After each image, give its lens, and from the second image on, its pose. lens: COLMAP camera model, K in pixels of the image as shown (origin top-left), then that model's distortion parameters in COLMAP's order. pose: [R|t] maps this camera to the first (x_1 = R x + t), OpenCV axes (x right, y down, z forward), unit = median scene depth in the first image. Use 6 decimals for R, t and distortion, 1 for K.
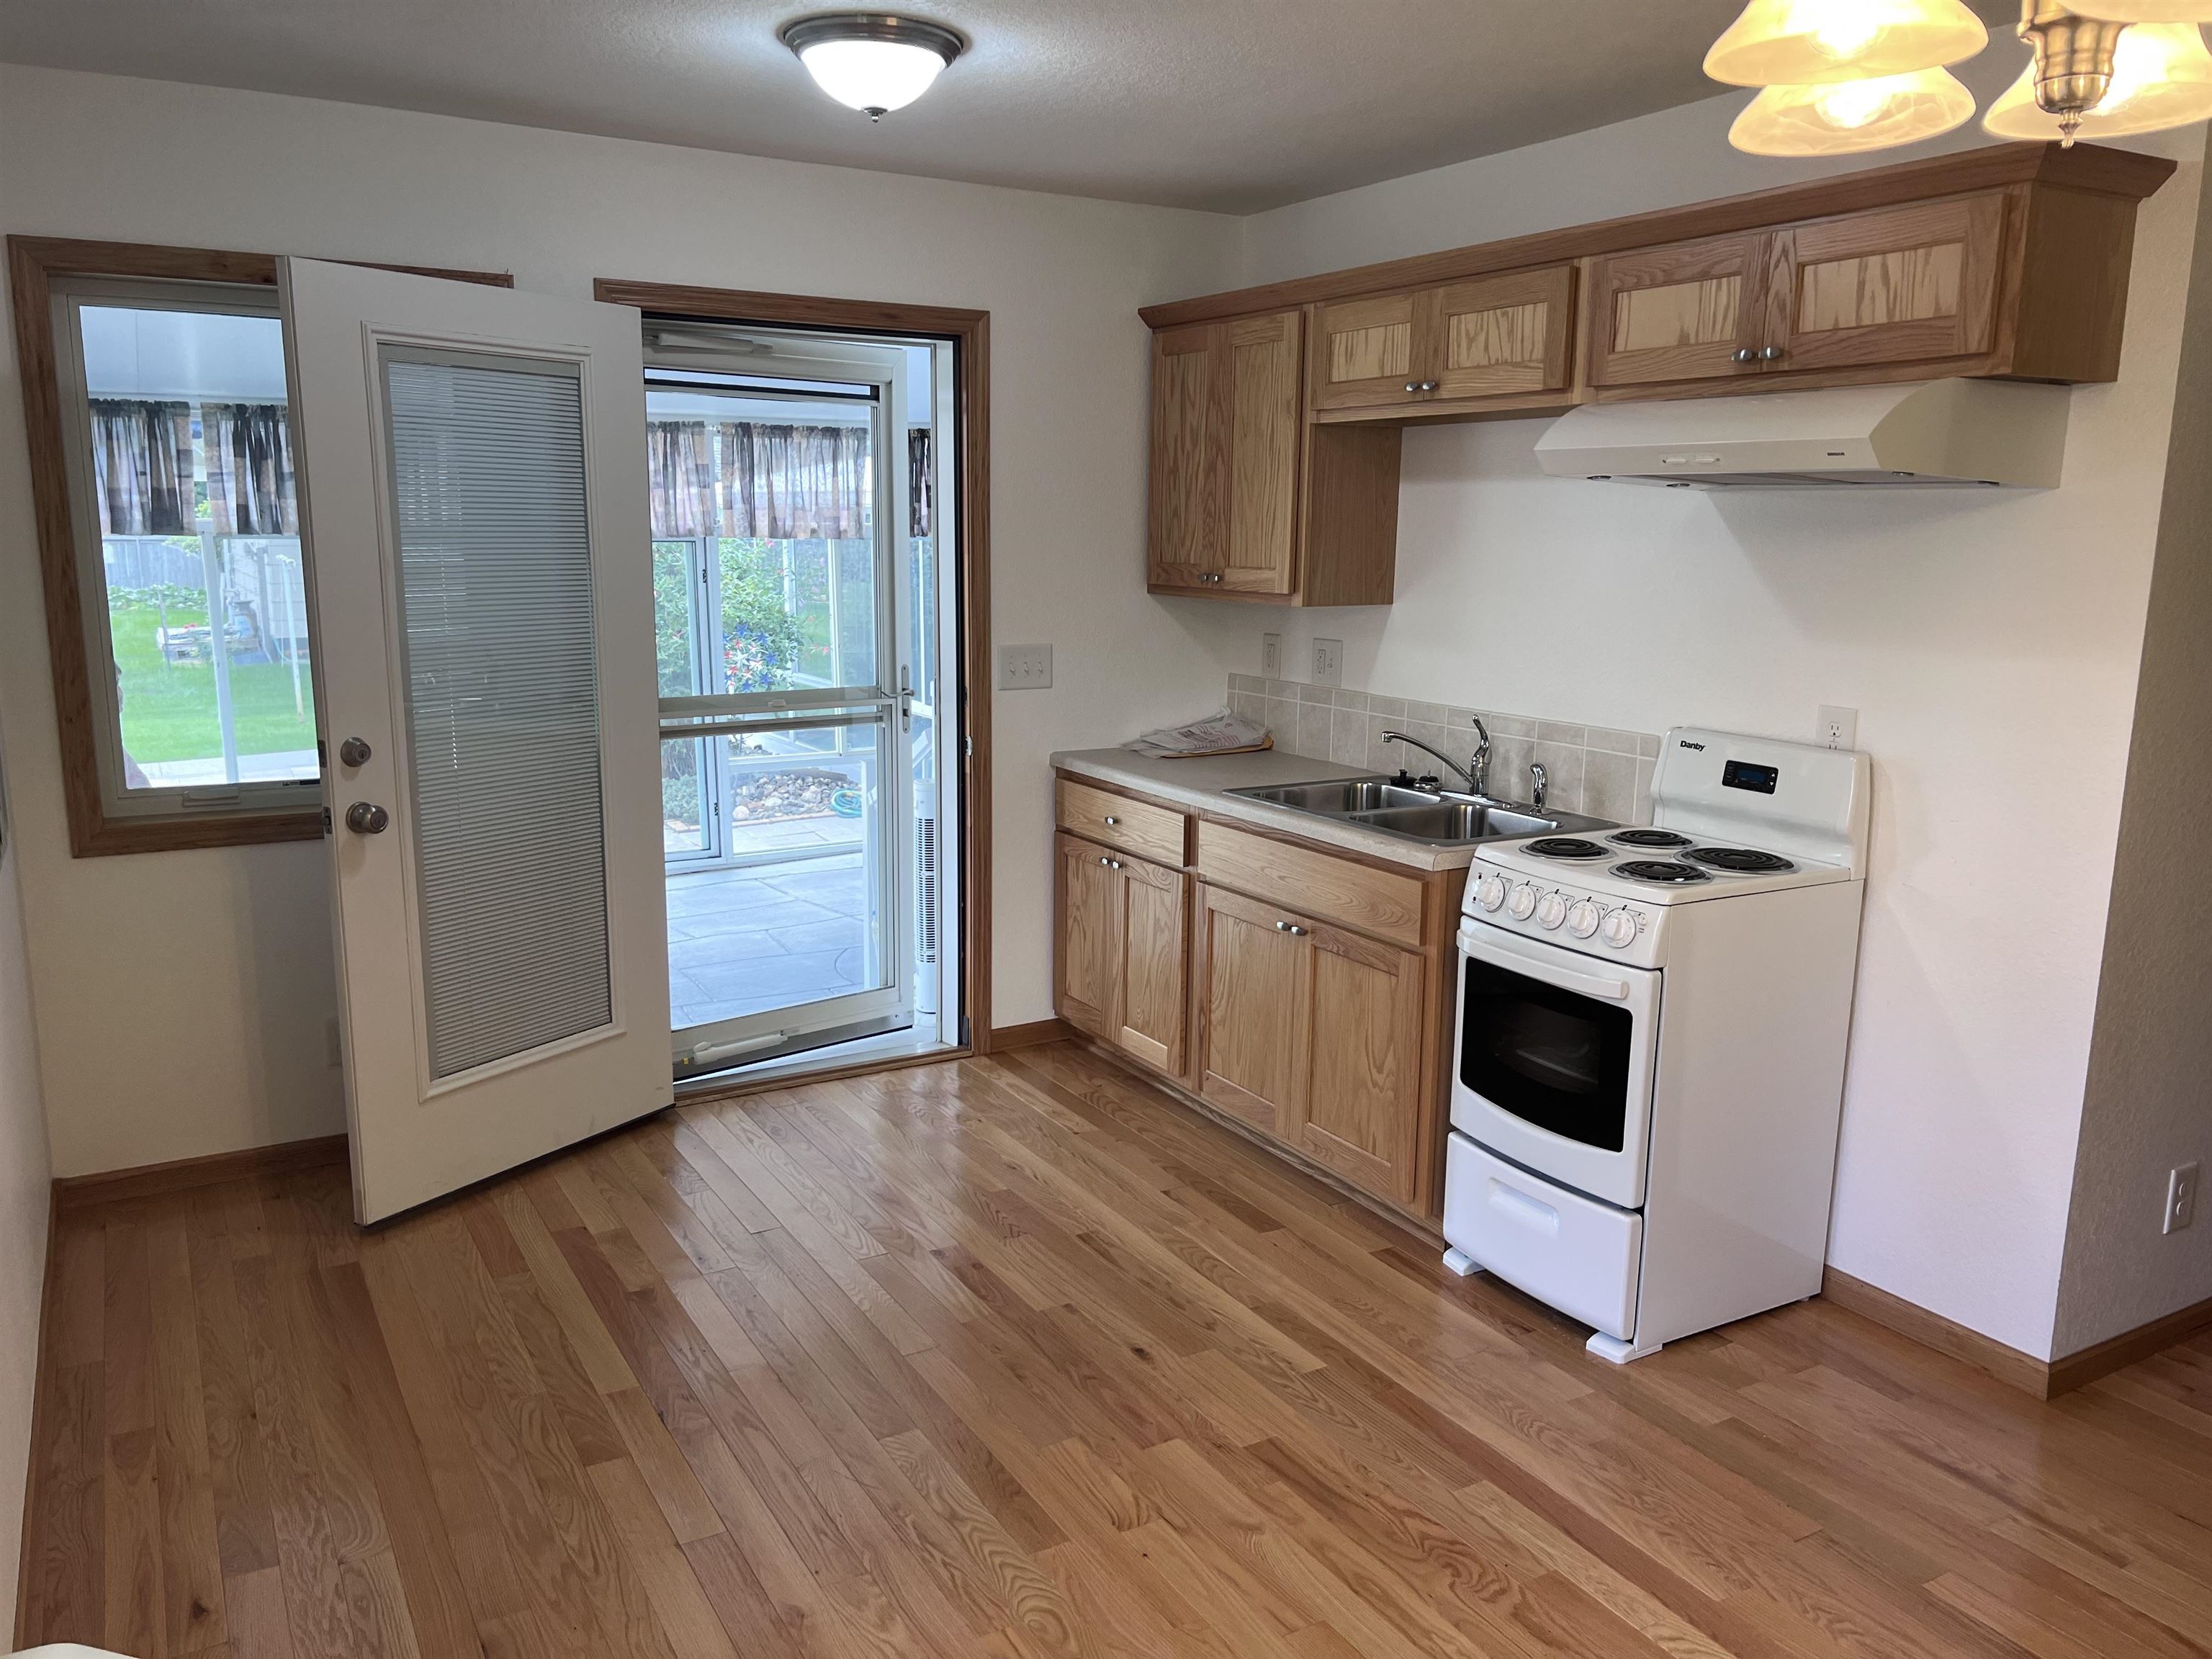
lens RADIAL K [[1667.0, 0, 1098.4], [0, 1667.0, 822.0], [0, 0, 1]] dist [0.007928, -0.005173]
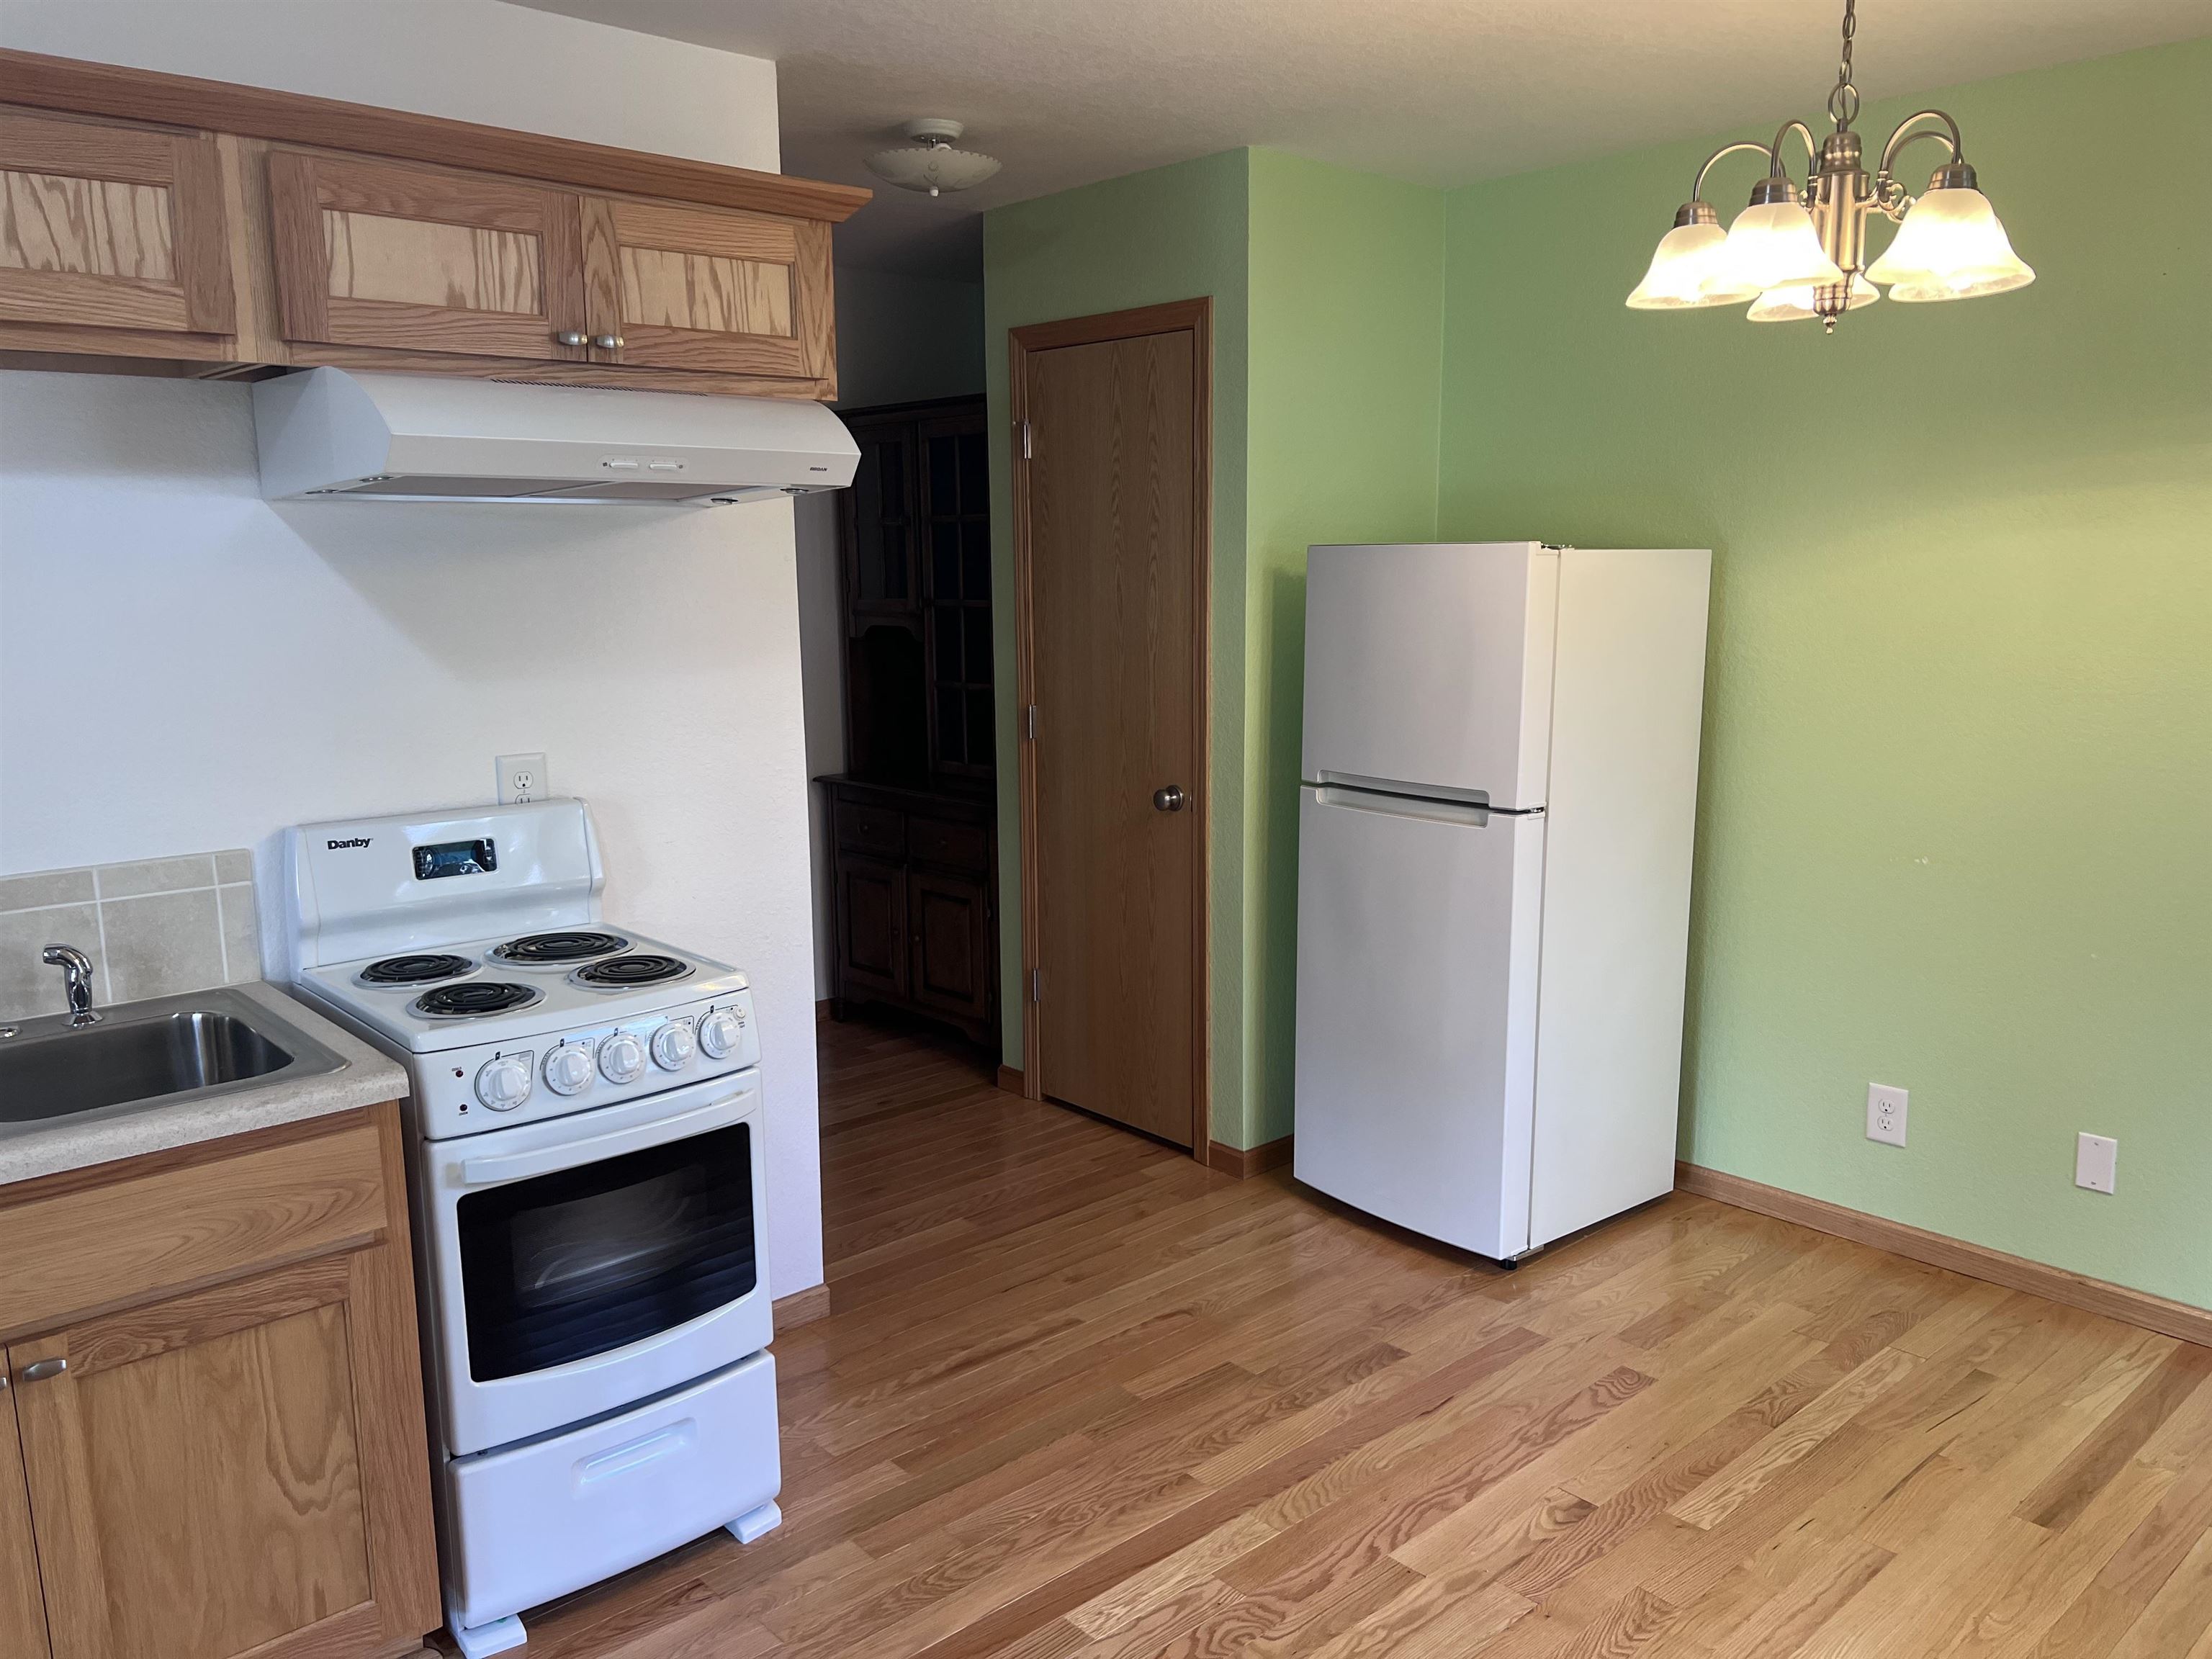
lens RADIAL K [[1667.0, 0, 1098.4], [0, 1667.0, 822.0], [0, 0, 1]] dist [0.007928, -0.005173]
pose [[-0.213180, -0.163568, 0.963224, -0.462336], [0.182545, 0.961857, 0.203737, -0.156644], [-0.959808, 0.219264, -0.175190, 0.871176]]
